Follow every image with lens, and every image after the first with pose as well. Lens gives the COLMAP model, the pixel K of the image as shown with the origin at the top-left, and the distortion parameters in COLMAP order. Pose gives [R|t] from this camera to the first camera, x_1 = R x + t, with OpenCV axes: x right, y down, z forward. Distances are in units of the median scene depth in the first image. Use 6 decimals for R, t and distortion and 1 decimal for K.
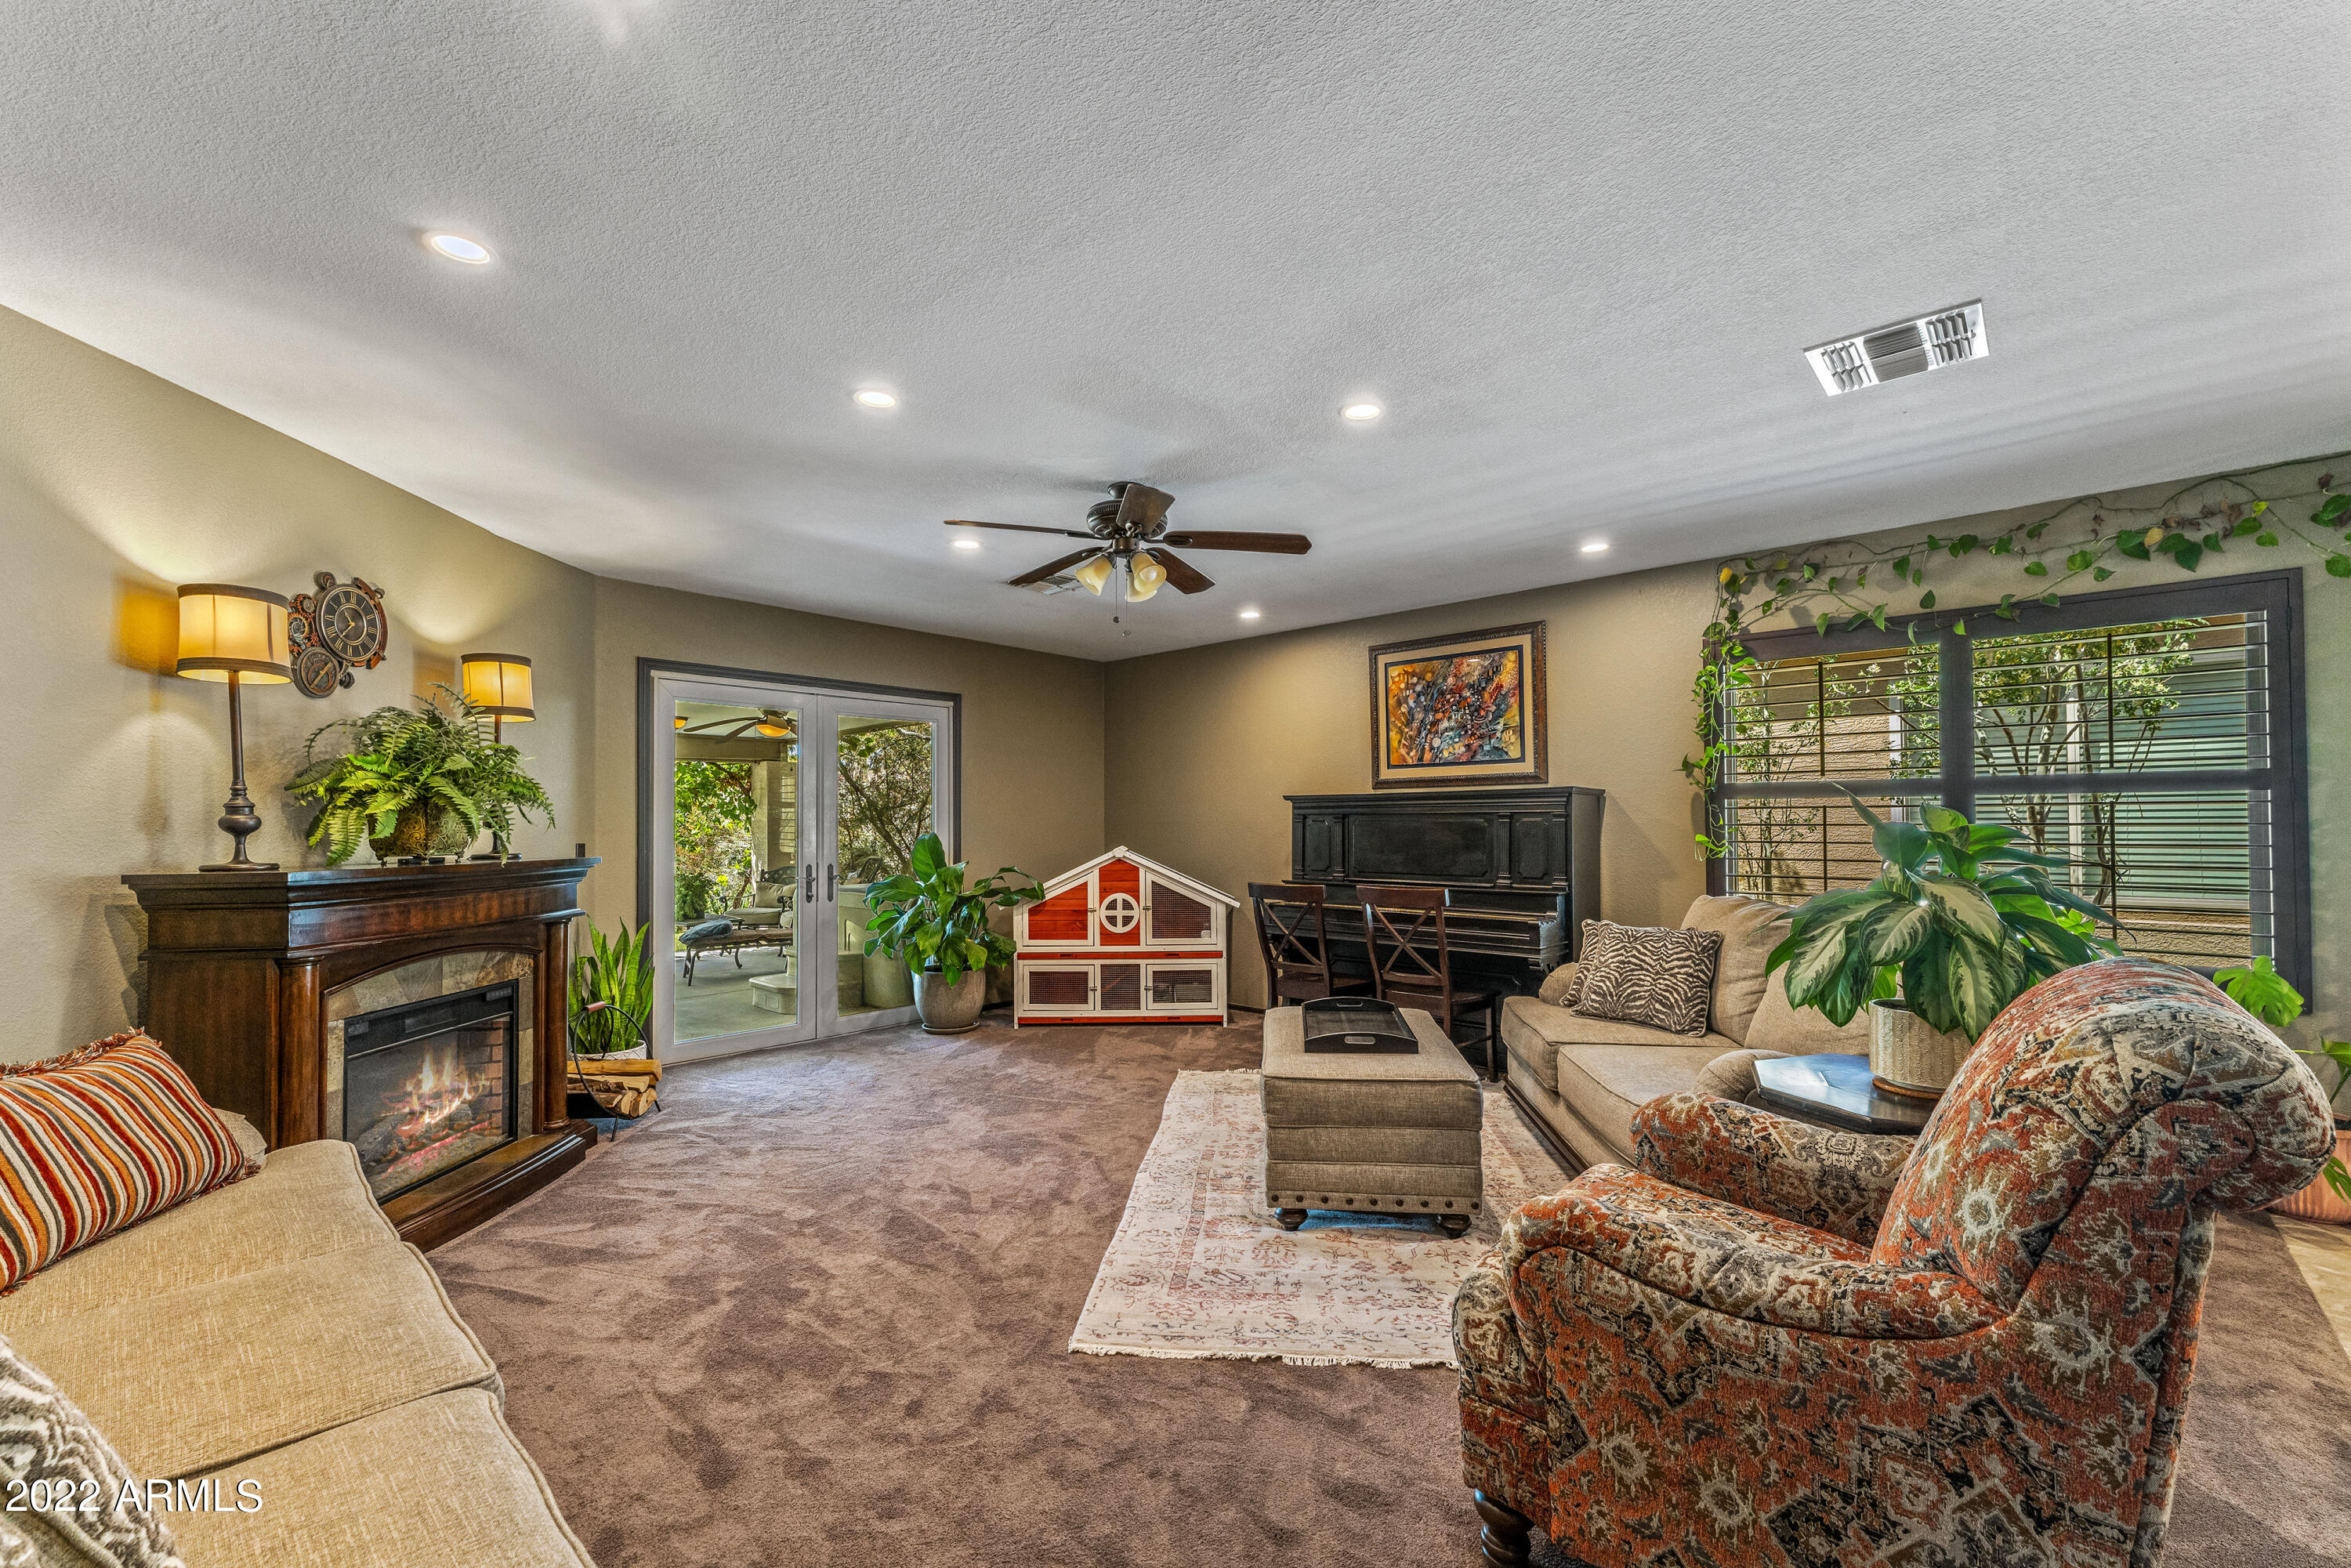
lens RADIAL K [[945.0, 0, 1171.2], [0, 945.0, 805.7], [0, 0, 1]] dist [0.001239, 0.001270]
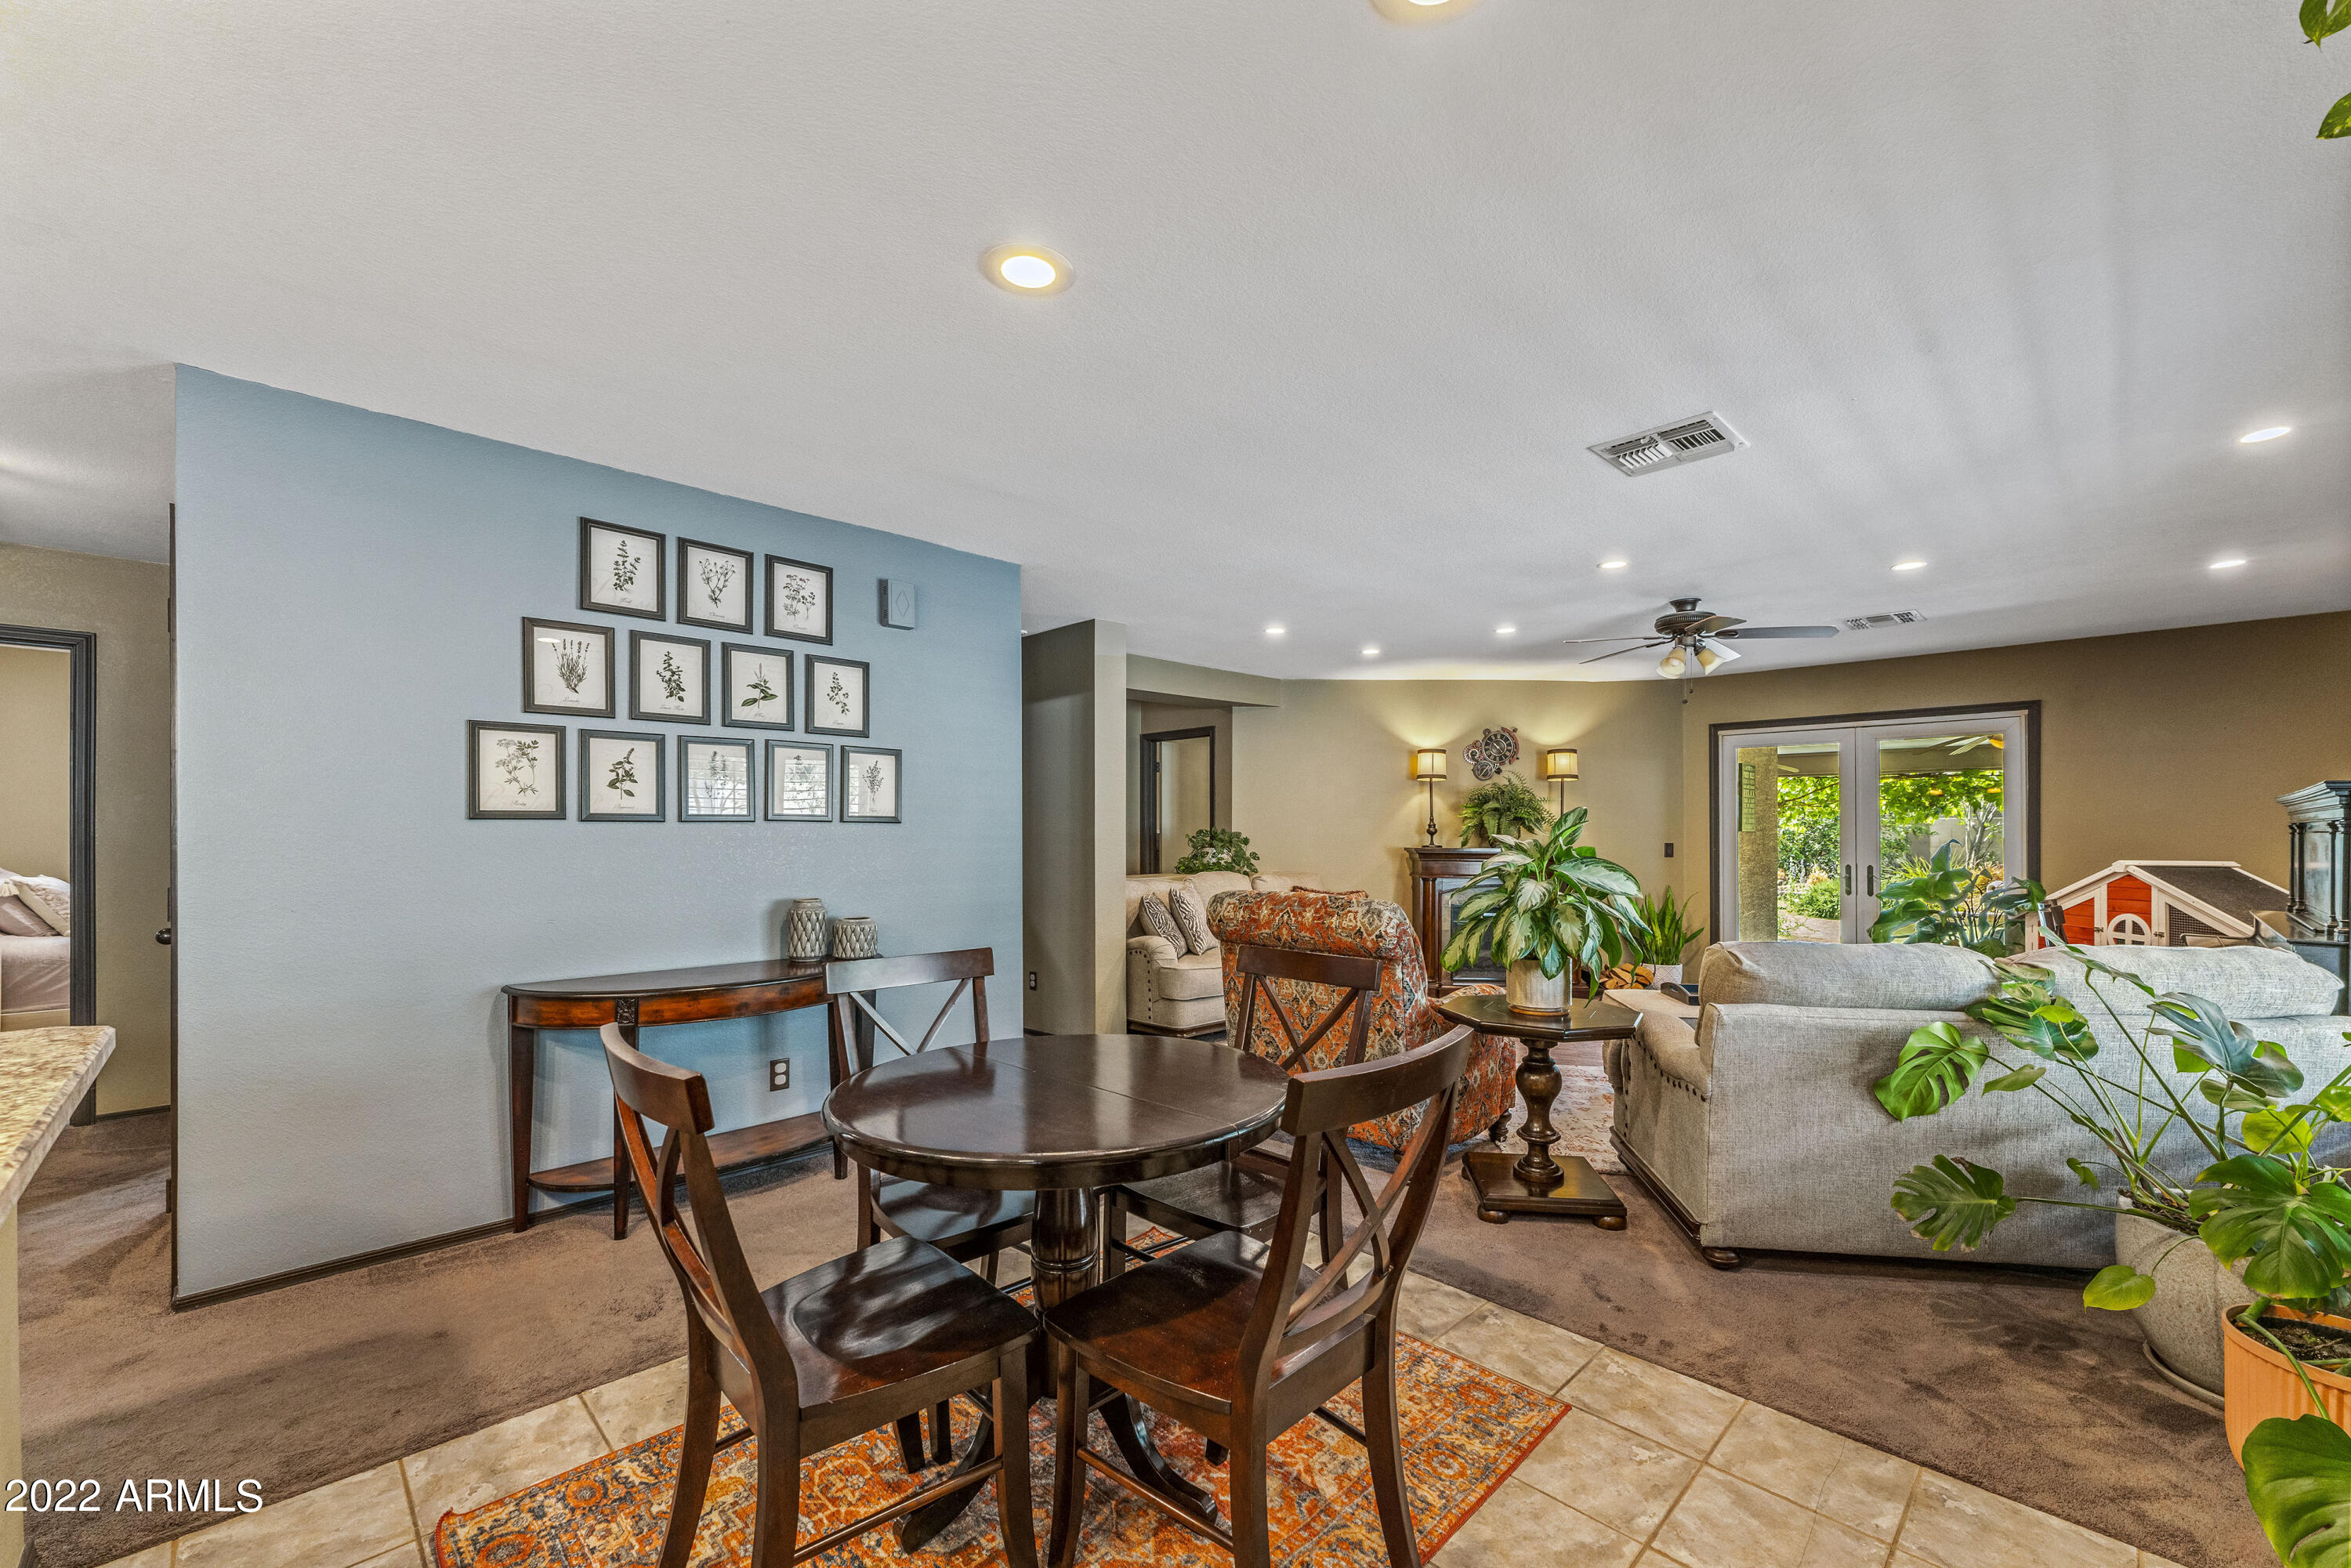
lens RADIAL K [[945.0, 0, 1185.6], [0, 945.0, 828.0], [0, 0, 1]] dist [0.001239, 0.001270]
pose [[-0.047080, 0.000896, -0.998891, 1.014574], [0.016934, 0.999857, 0.000099, -0.001458], [0.998748, -0.016911, -0.047088, 0.210696]]
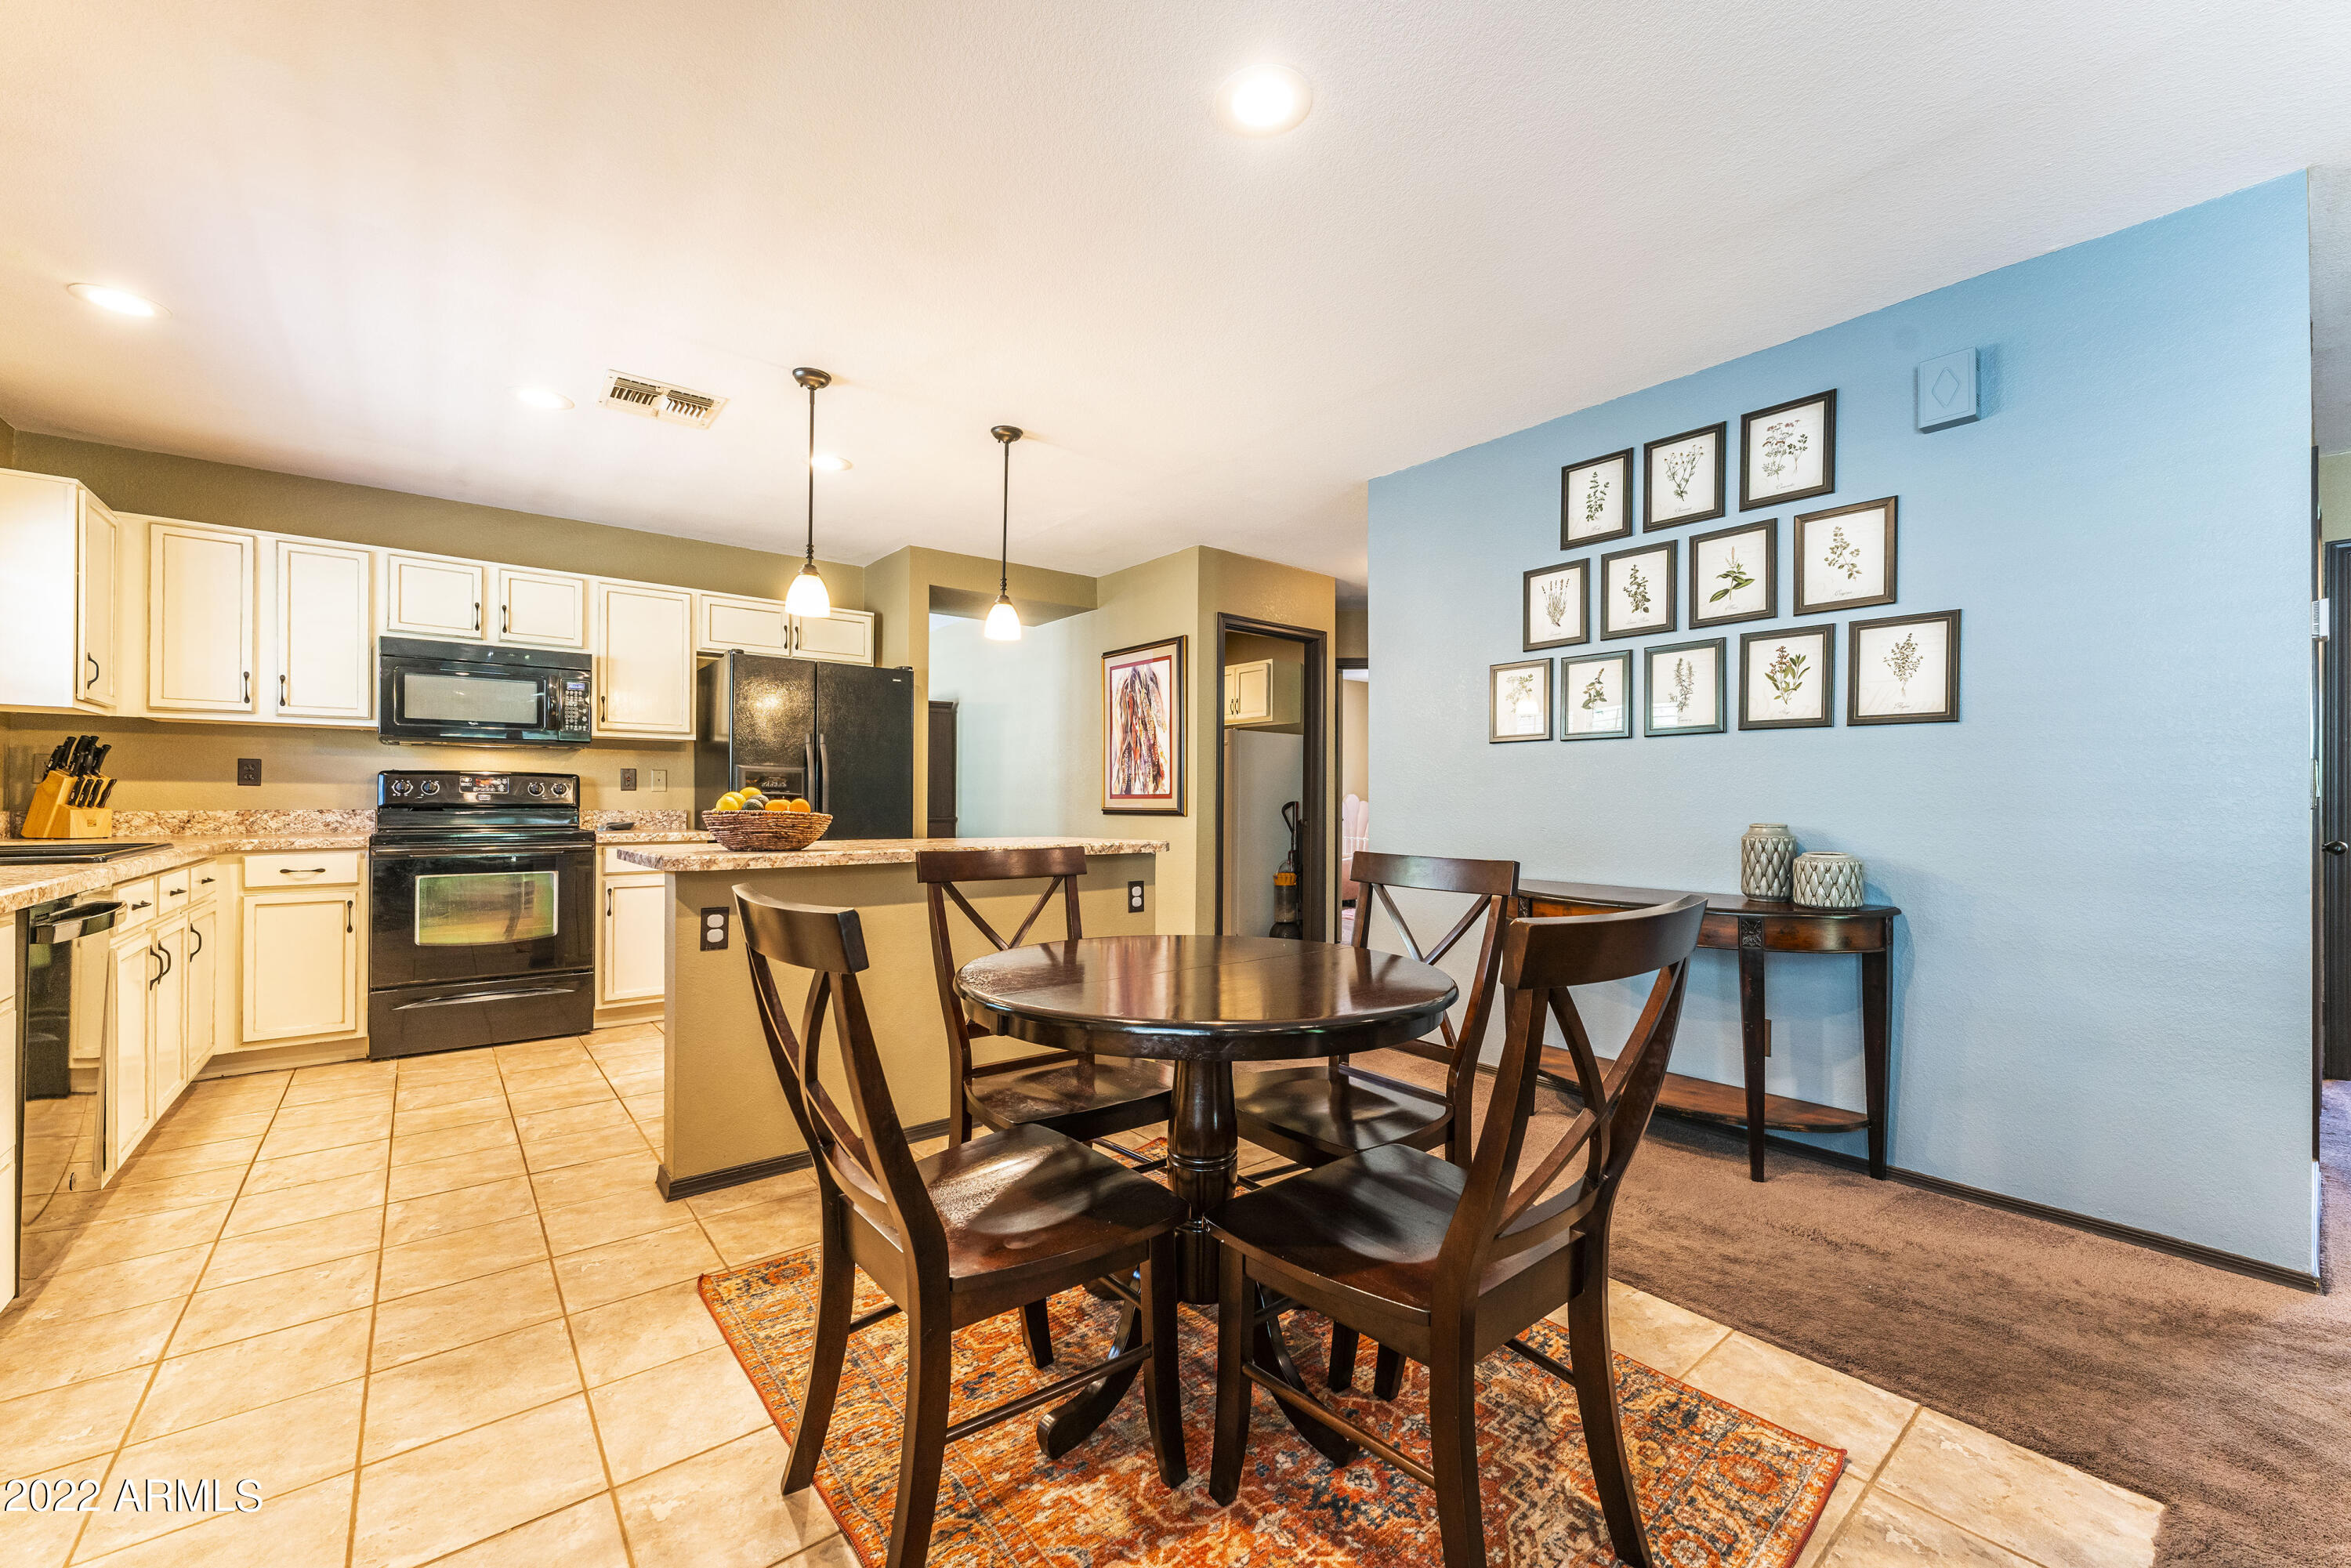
lens RADIAL K [[945.0, 0, 1193.6], [0, 945.0, 796.0], [0, 0, 1]] dist [0.001239, 0.001270]
pose [[-0.989590, 0.001421, 0.143911, 0.567304], [-0.001731, 0.999761, -0.021775, 0.044114], [-0.143908, -0.021797, -0.989351, 0.512131]]
